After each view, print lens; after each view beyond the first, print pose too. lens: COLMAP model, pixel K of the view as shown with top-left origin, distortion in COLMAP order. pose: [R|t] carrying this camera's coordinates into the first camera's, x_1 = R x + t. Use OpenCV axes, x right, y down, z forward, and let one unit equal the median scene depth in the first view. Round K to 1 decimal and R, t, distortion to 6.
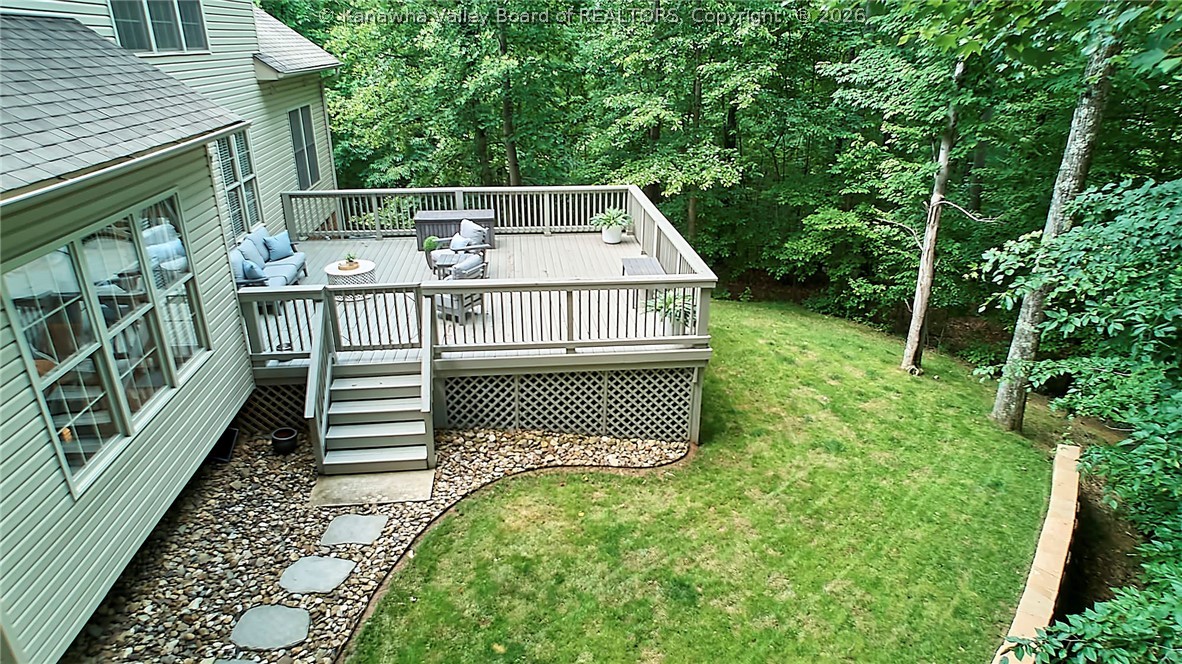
lens RADIAL K [[708.5, 0, 584.8], [0, 708.5, 358.7], [0, 0, 1]] dist [-0.023652, -0.001058]
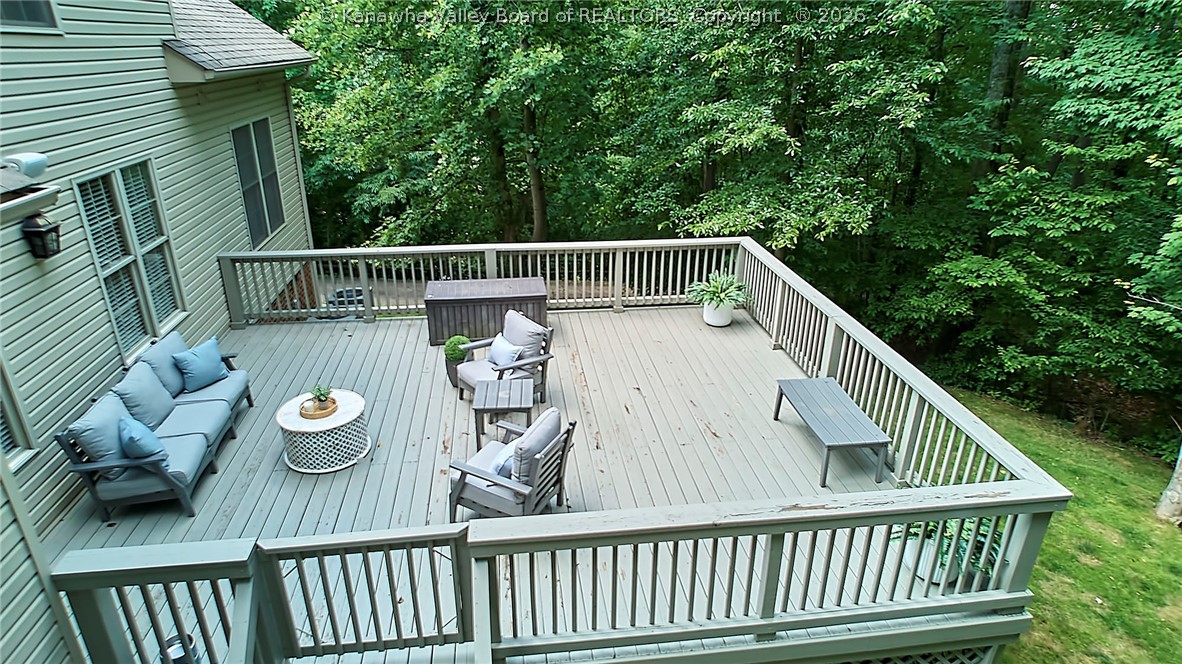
lens RADIAL K [[691.4, 0, 594.8], [0, 691.4, 367.3], [0, 0, 1]] dist [-0.013438, 0.002208]
pose [[0.999516, -0.011282, 0.028977, -0.093425], [0.010740, 0.999766, 0.018784, -0.130083], [-0.029183, -0.018464, 0.999404, 0.321635]]
